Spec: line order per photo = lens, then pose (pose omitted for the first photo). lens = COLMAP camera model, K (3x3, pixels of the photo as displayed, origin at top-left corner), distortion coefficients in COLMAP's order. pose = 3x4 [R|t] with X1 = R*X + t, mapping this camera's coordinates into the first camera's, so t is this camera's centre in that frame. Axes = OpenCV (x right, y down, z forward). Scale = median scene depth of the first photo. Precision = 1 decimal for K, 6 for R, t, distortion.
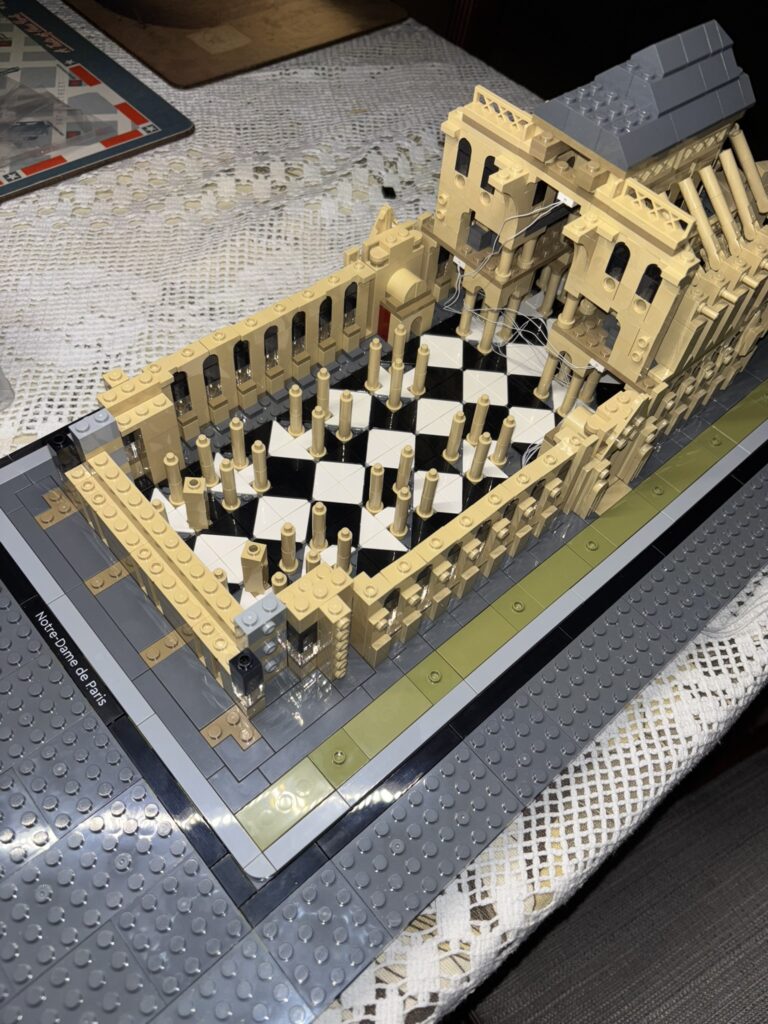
lens RADIAL K [[808.5, 0, 390.6], [0, 808.5, 514.9], [0, 0, 1]] dist [-0.005121, -0.013412]
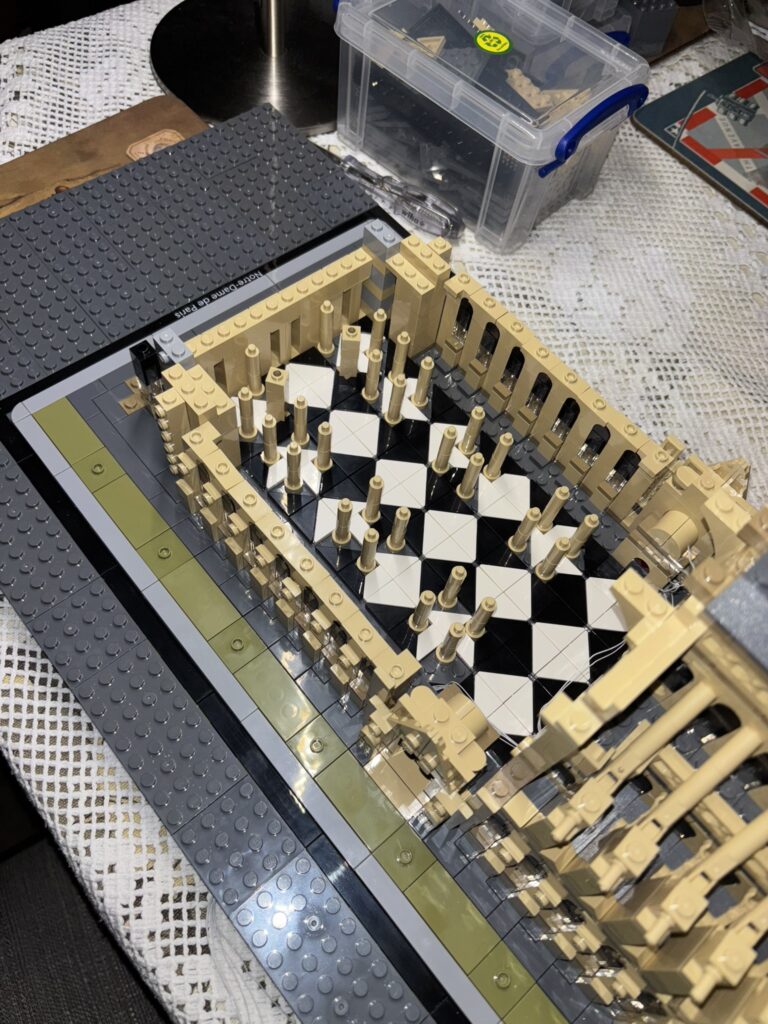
lens RADIAL K [[808.5, 0, 386.1], [0, 808.5, 510.2], [0, 0, 1]] dist [-0.005121, -0.013412]
pose [[-0.017839, 0.834130, -0.551279, 0.545149], [-0.874615, 0.254155, 0.412860, -0.459589], [0.484489, 0.489522, 0.725009, 0.355676]]
